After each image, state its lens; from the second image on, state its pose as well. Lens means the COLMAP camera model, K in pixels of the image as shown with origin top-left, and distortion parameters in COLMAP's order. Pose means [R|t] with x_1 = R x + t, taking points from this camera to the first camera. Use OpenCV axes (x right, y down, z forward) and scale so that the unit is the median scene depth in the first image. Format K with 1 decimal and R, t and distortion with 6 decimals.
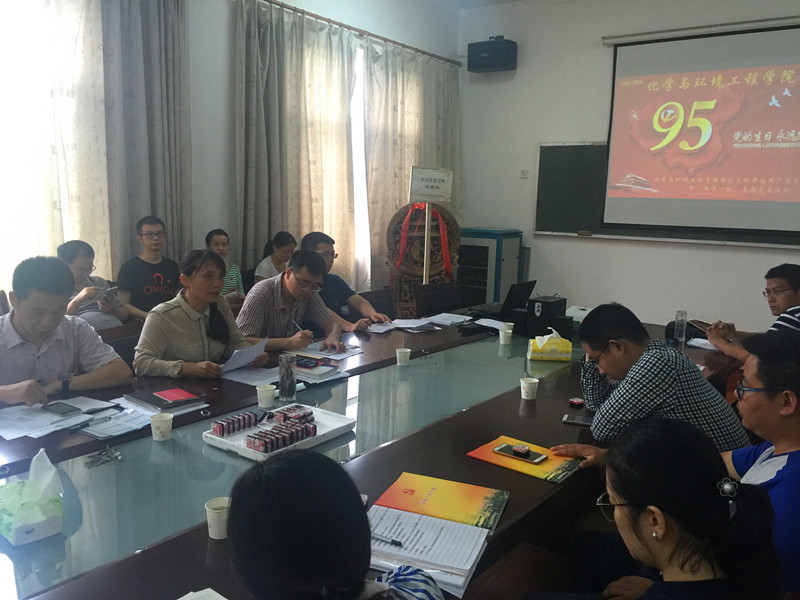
lens RADIAL K [[682.3, 0, 401.7], [0, 682.3, 298.0], [0, 0, 1]] dist [0.061516, -0.051858]
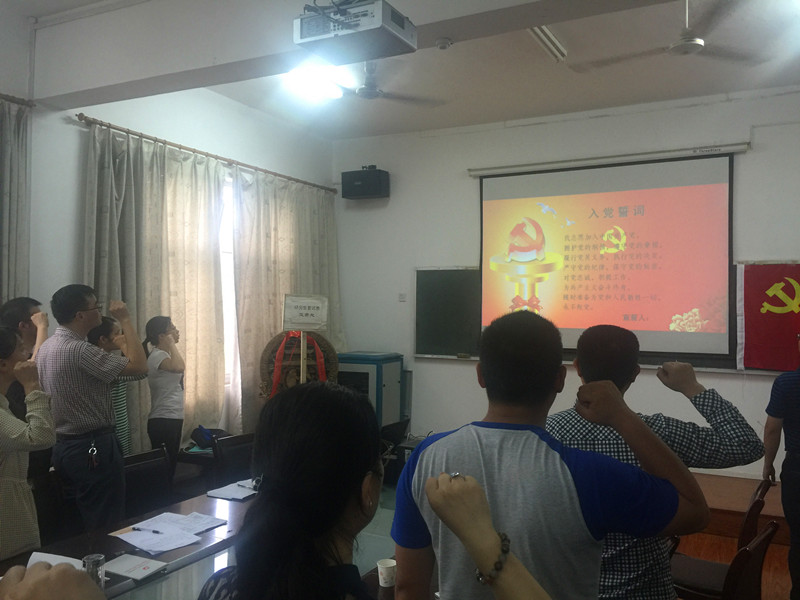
lens RADIAL K [[682.3, 0, 401.5], [0, 682.3, 303.5], [0, 0, 1]] dist [0.061516, -0.051858]
pose [[0.988079, -0.019909, 0.152655, 0.029411], [0.042523, 0.988319, -0.146344, -0.030245], [-0.147959, 0.151091, 0.977384, 0.032623]]
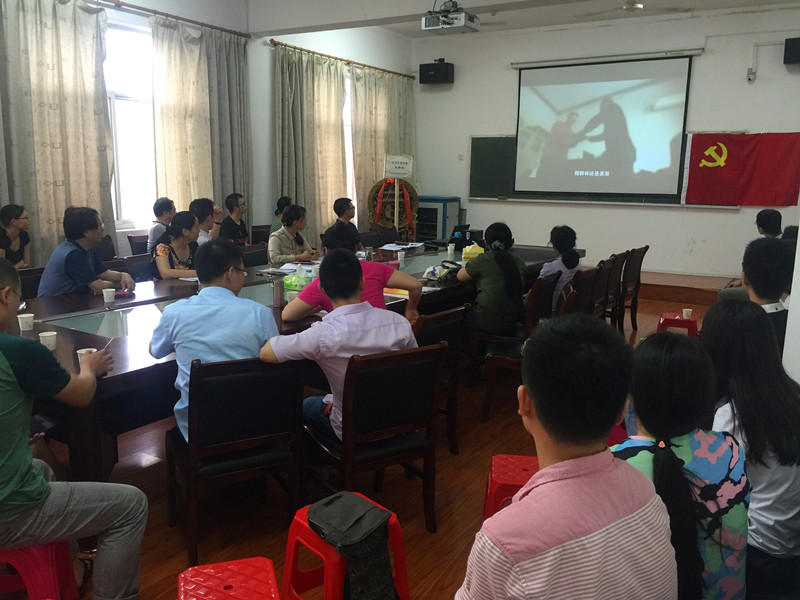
lens RADIAL K [[682.3, 0, 398.4], [0, 682.3, 303.3], [0, 0, 1]] dist [0.061516, -0.051858]
pose [[0.996706, -0.027690, 0.076221, -0.076436], [0.024421, 0.998755, 0.043493, 0.065121], [-0.077330, -0.041488, 0.996142, -0.475019]]
